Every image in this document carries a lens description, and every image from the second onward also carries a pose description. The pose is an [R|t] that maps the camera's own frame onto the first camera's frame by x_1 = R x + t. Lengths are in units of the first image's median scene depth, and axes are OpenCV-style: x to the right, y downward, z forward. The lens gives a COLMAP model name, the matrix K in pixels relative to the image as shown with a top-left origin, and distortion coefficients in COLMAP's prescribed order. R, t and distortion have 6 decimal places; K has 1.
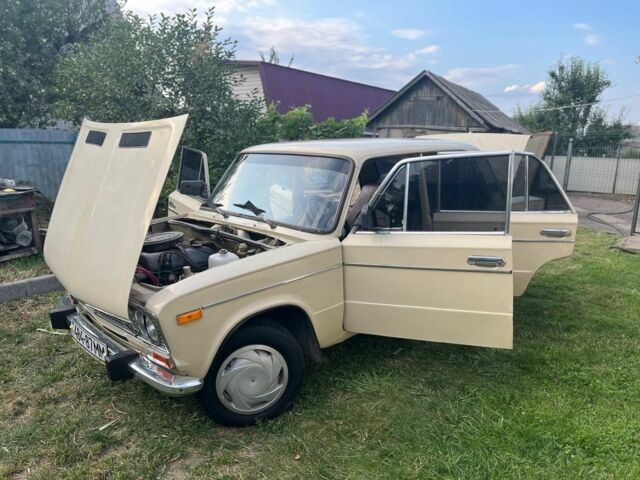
lens RADIAL K [[492.0, 0, 320.0], [0, 492.0, 240.0], [0, 0, 1]] dist [0.084849, -0.113575]
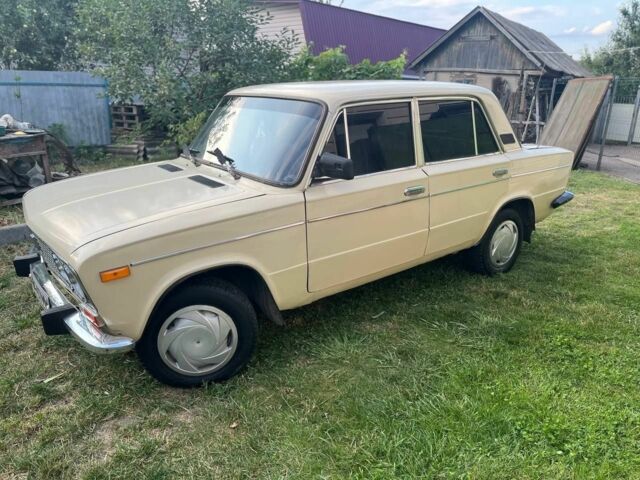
lens RADIAL K [[492.0, 0, 320.0], [0, 492.0, 240.0], [0, 0, 1]] dist [0.084849, -0.113575]
pose [[0.994271, 0.036061, -0.100623, 0.142943], [-0.025562, 0.994275, 0.103748, -0.009756], [0.103789, -0.100581, 0.989501, 0.088038]]
